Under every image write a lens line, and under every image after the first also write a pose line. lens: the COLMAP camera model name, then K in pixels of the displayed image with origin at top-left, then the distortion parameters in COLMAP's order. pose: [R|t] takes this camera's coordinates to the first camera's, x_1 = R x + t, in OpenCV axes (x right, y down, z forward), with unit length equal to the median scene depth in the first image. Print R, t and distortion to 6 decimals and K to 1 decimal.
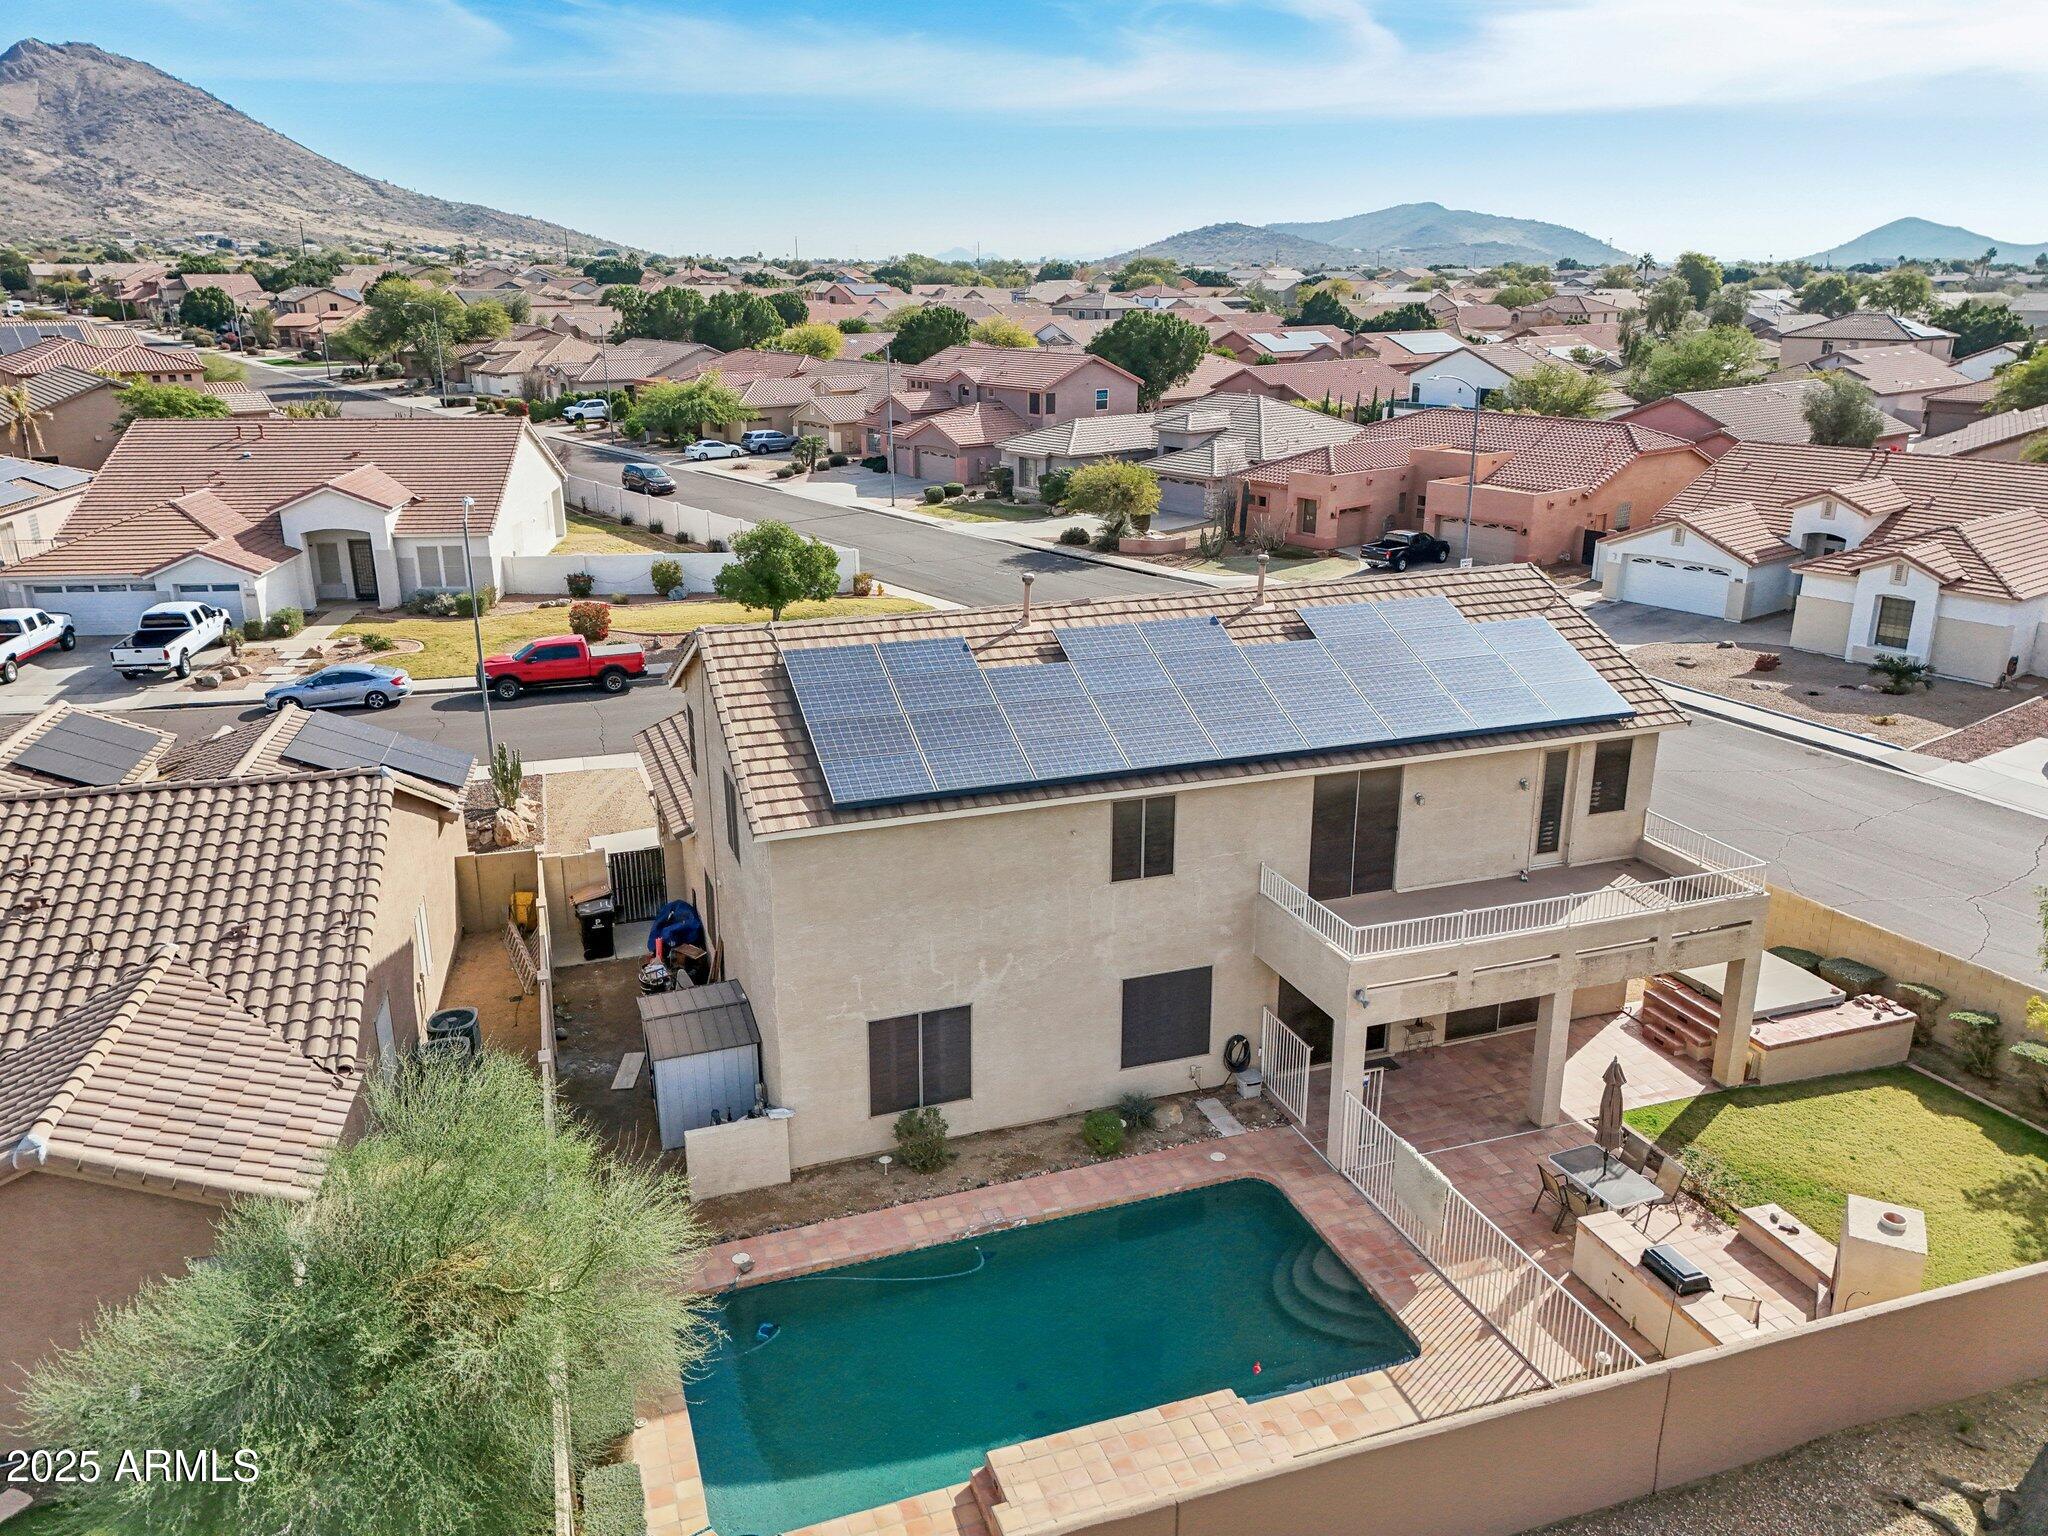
lens RADIAL K [[1531.6, 0, 1020.9], [0, 1531.6, 764.7], [0, 0, 1]] dist [0.058250, -0.046738]
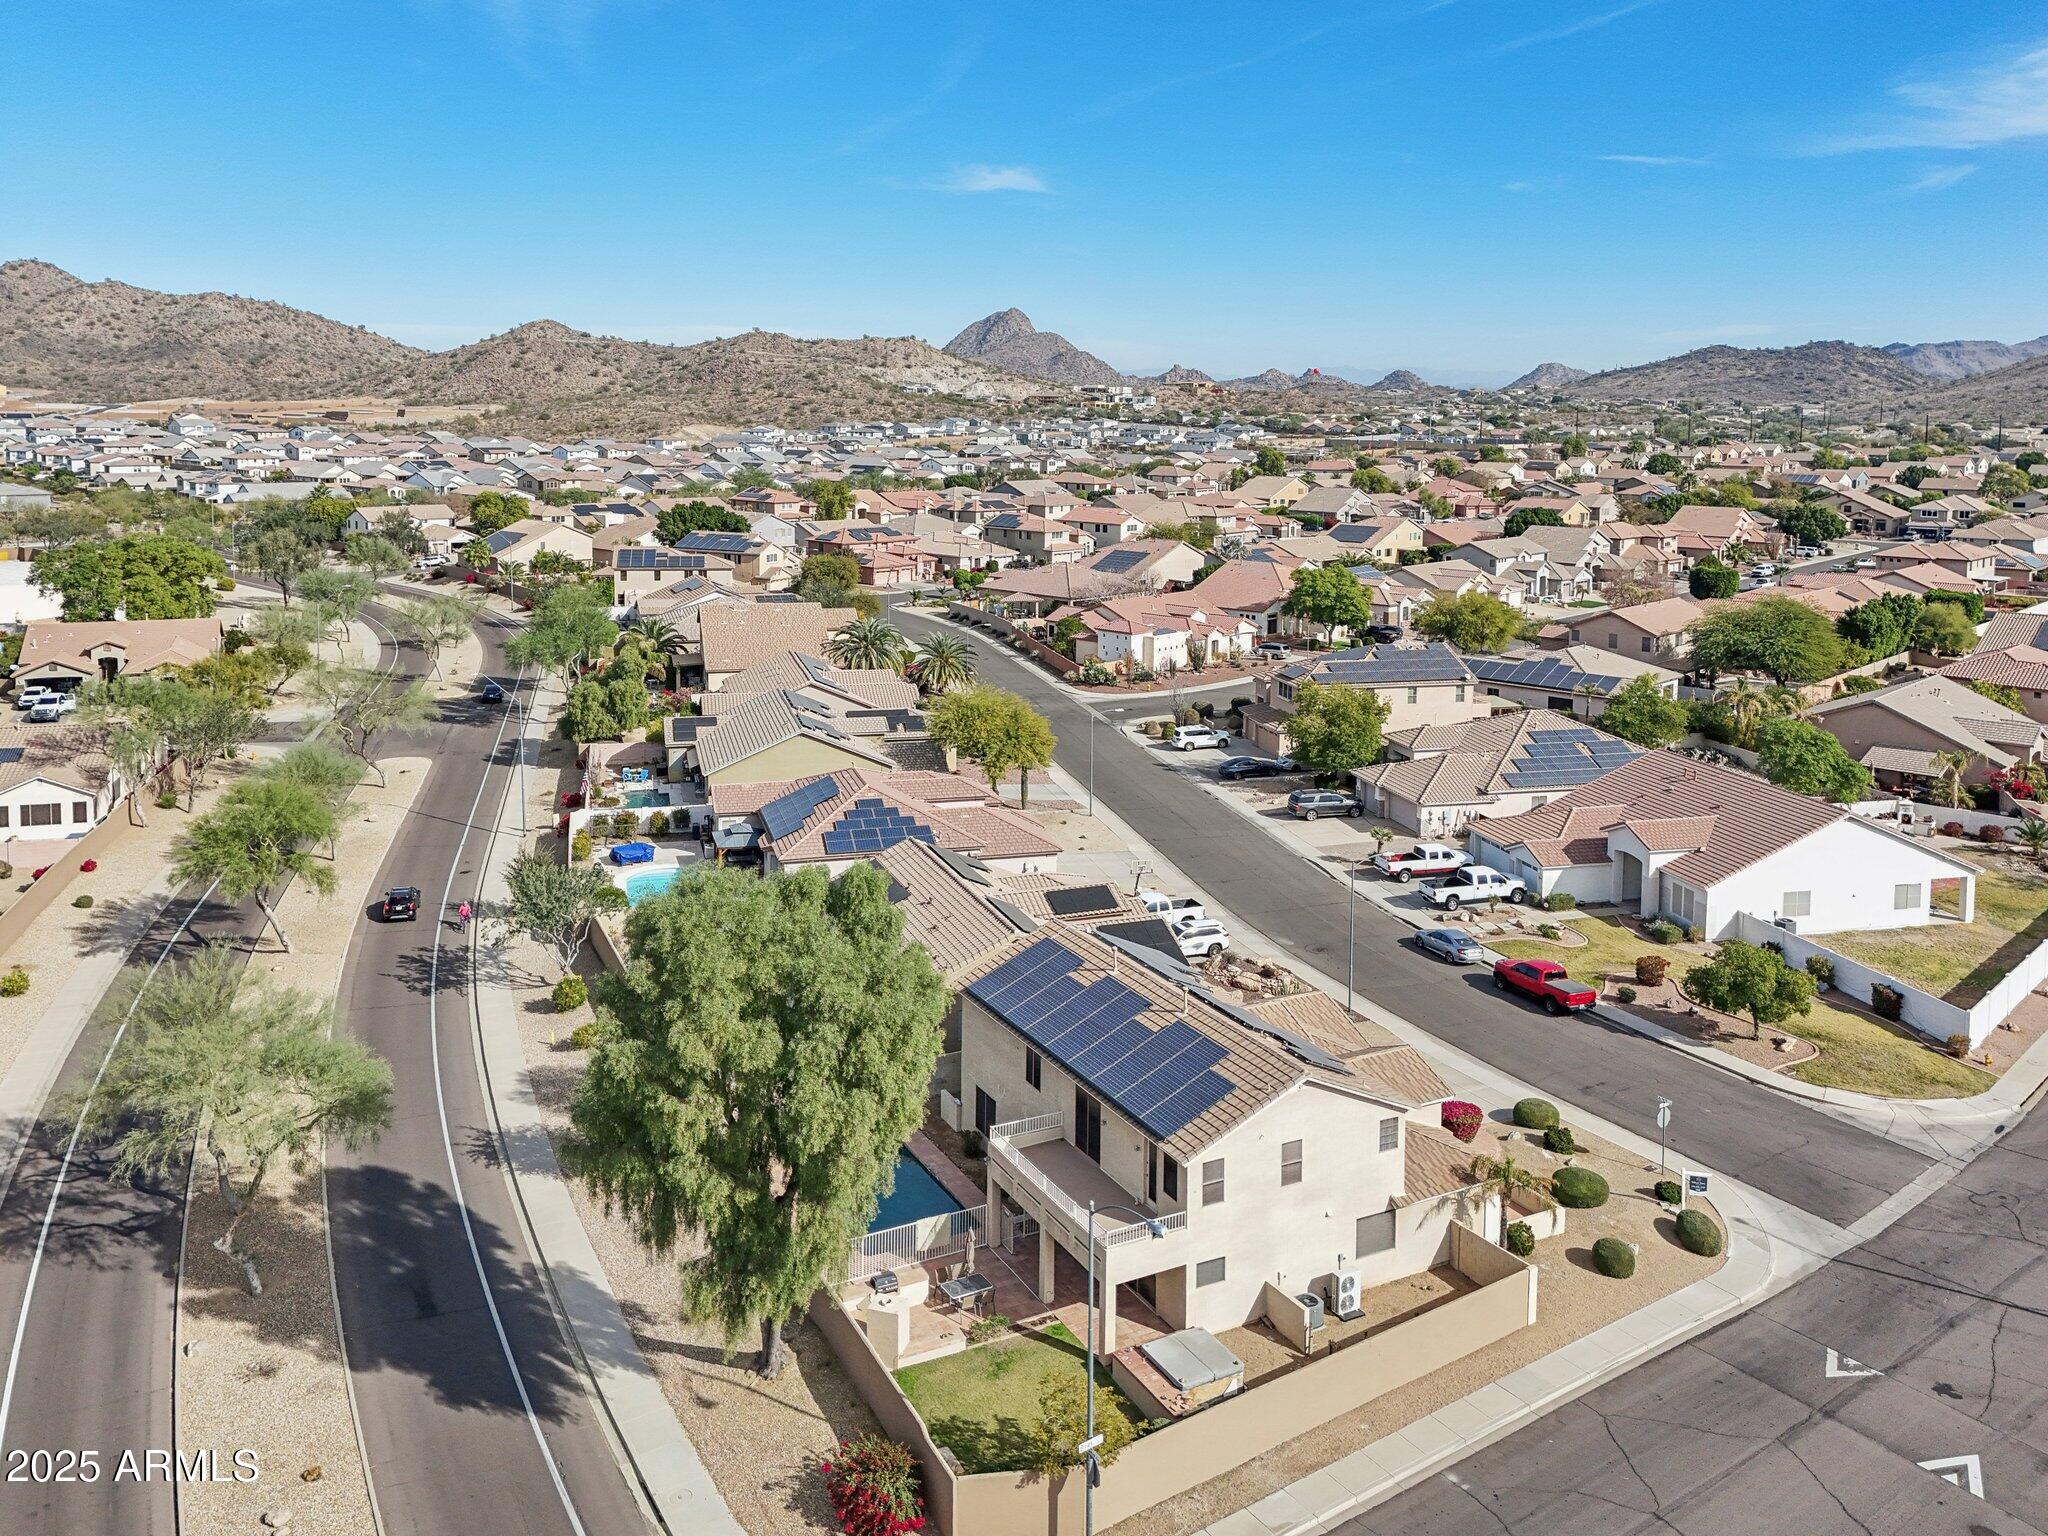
lens RADIAL K [[1622.2, 0, 1019.8], [0, 1622.2, 536.4], [0, 0, 1]] dist [0.059545, -0.070330]
pose [[0.135906, 0.086757, -0.986916, 1.115802], [-0.315483, 0.948092, 0.039900, -0.368414], [0.939149, 0.305932, 0.156222, 0.169027]]
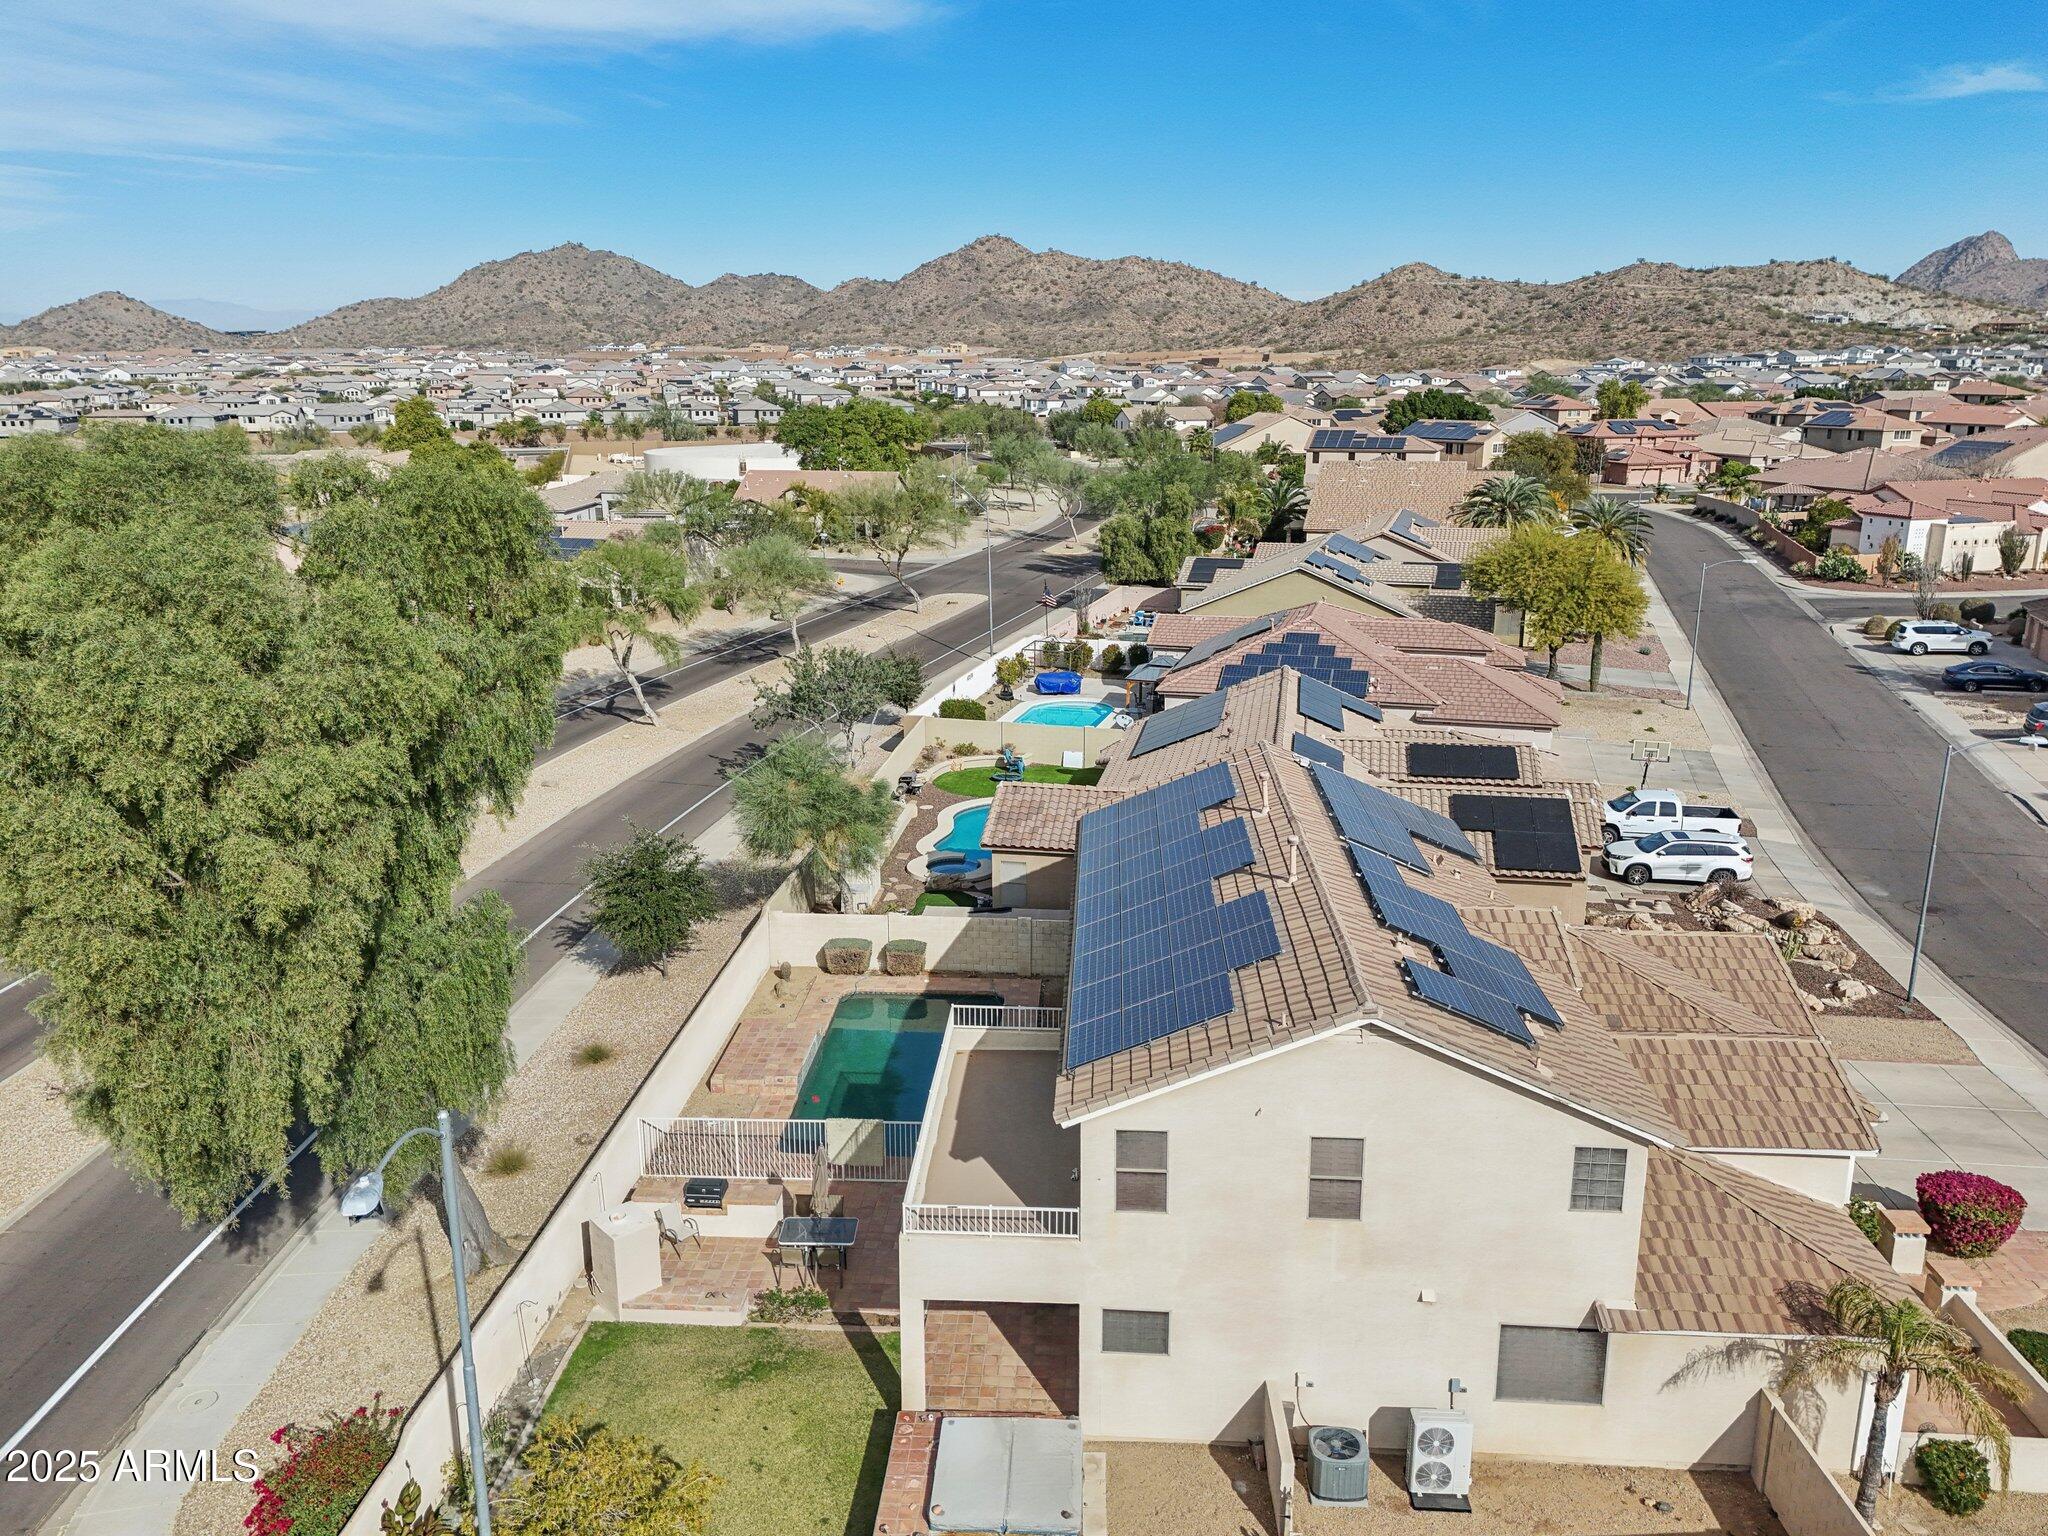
lens RADIAL K [[1531.6, 0, 1020.9], [0, 1531.6, 764.7], [0, 0, 1]] dist [0.058250, -0.046738]
pose [[-0.401122, 0.233407, -0.885789, 0.602600], [-0.276346, 0.891106, 0.359949, -0.267336], [0.873347, 0.389167, -0.292941, 0.602034]]
